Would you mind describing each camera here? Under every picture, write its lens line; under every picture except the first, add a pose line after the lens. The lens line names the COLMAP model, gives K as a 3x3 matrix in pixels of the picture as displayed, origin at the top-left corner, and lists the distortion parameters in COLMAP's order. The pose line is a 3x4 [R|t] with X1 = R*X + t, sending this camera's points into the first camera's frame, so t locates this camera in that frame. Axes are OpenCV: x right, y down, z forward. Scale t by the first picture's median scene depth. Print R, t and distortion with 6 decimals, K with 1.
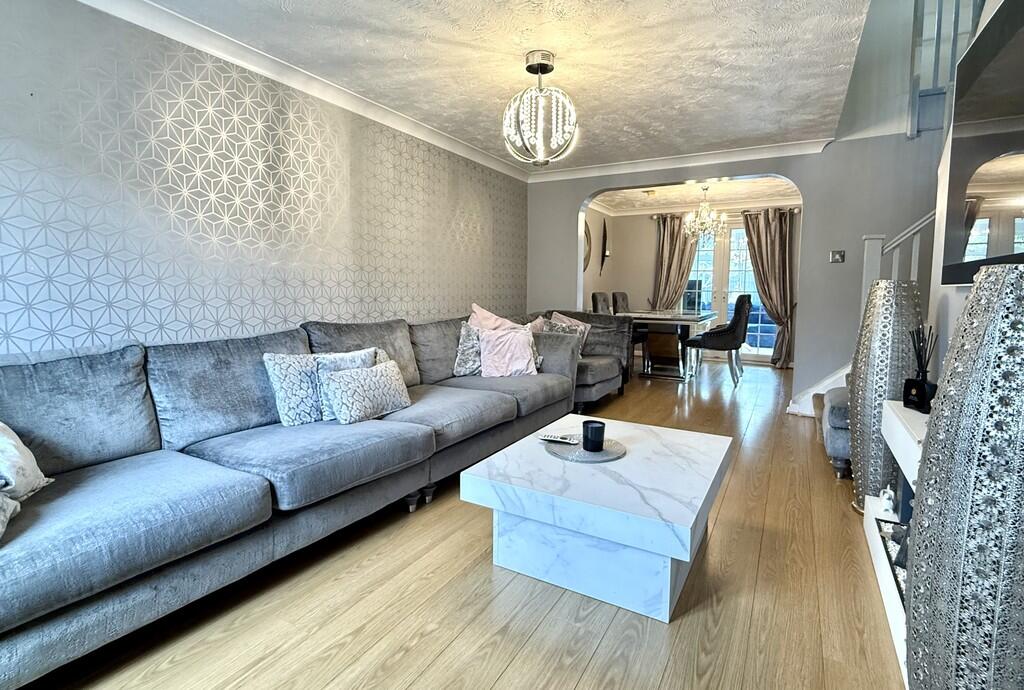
lens RADIAL K [[497.1, 0, 510.8], [0, 497.1, 333.8], [0, 0, 1]] dist [-0.005409, -0.001821]
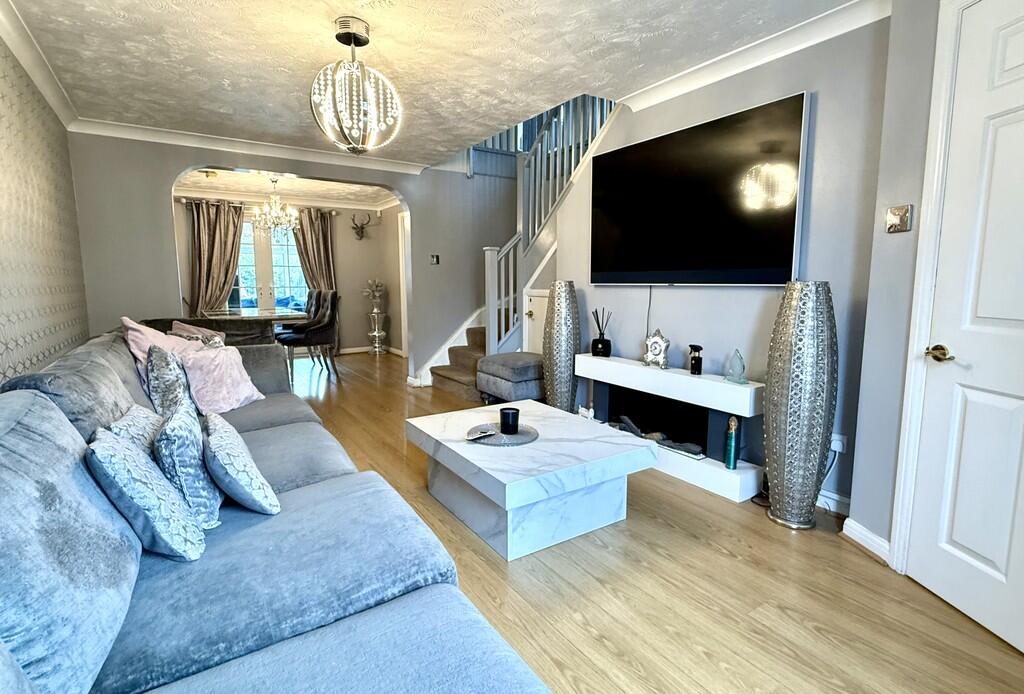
lens RADIAL K [[497.1, 0, 514.1], [0, 497.1, 347.6], [0, 0, 1]] dist [-0.005409, -0.001821]
pose [[0.442256, -0.129924, 0.887429, -0.778142], [0.090392, 0.990871, 0.100021, -0.071447], [-0.892322, 0.035982, 0.449963, 0.443995]]
